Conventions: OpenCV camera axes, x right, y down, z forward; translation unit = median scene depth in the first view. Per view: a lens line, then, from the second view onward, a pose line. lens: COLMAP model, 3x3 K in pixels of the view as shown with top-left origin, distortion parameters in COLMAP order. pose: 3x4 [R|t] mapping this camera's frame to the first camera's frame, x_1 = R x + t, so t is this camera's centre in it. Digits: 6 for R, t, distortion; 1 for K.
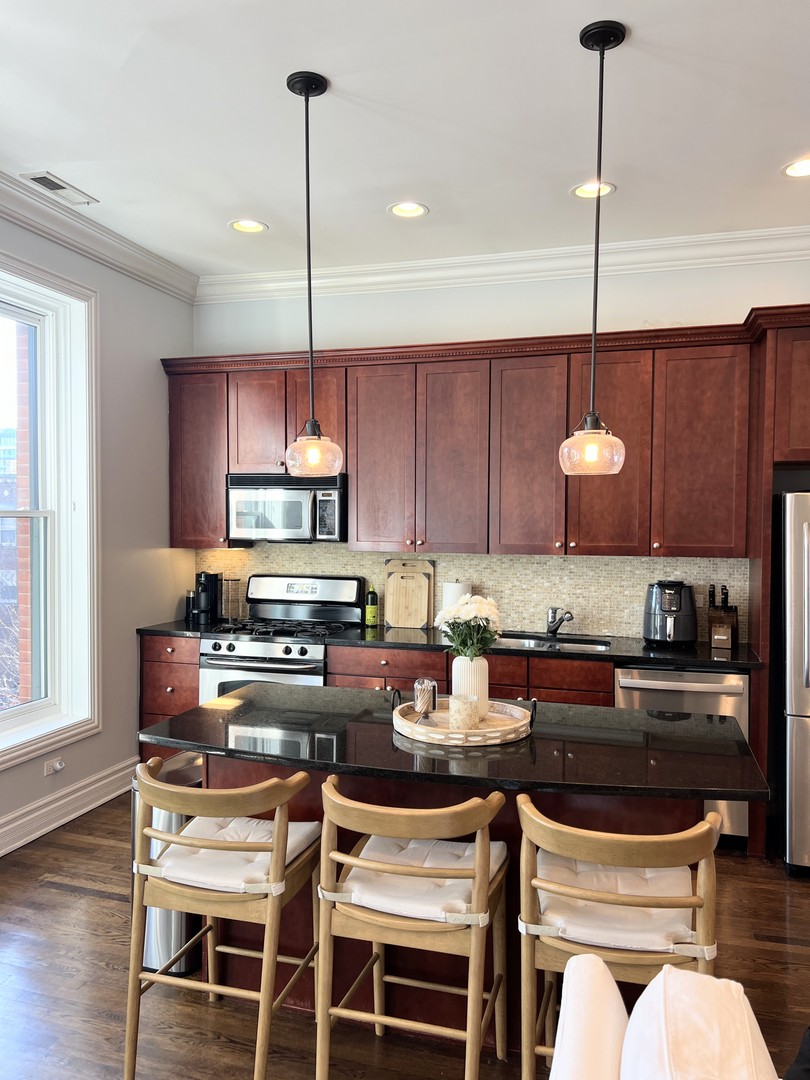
lens RADIAL K [[805.4, 0, 405.0], [0, 805.4, 540.0], [0, 0, 1]] dist [0.116938, -0.207722]
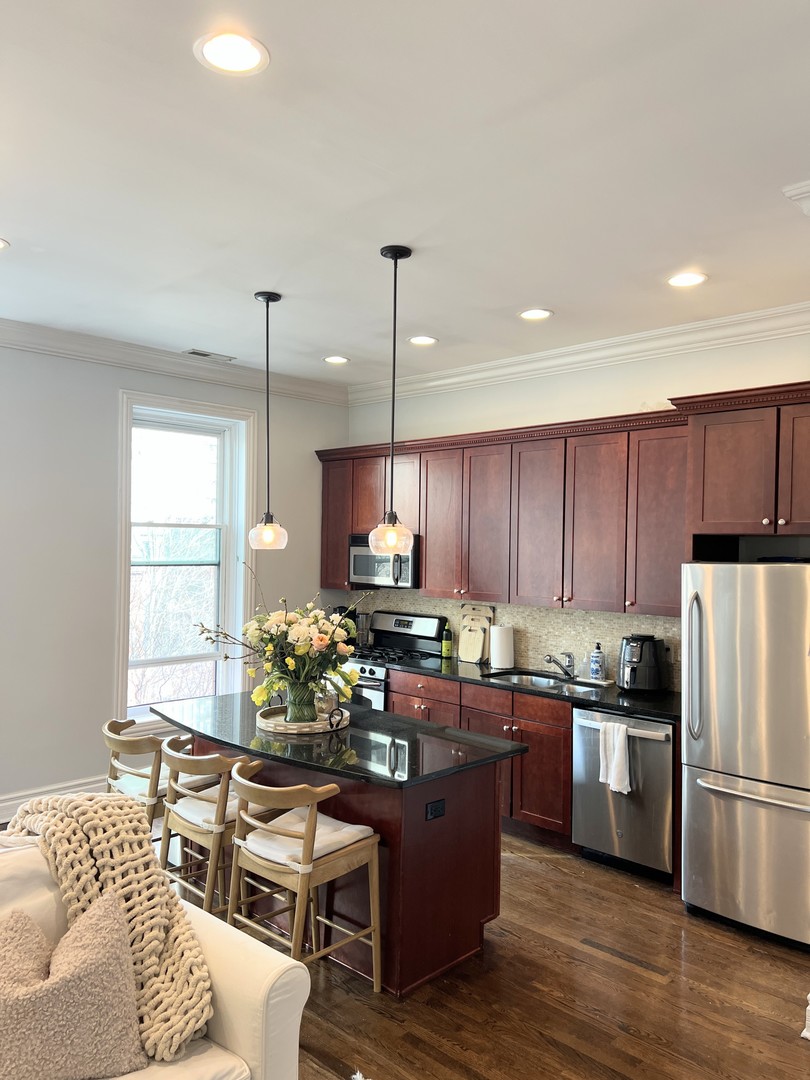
lens RADIAL K [[805.4, 0, 405.0], [0, 805.4, 540.0], [0, 0, 1]] dist [0.116938, -0.207722]
pose [[0.878330, 0.007768, -0.477992, 0.560793], [-0.025348, 0.999218, -0.030338, -0.038590], [0.477383, 0.038763, 0.877840, -0.138588]]
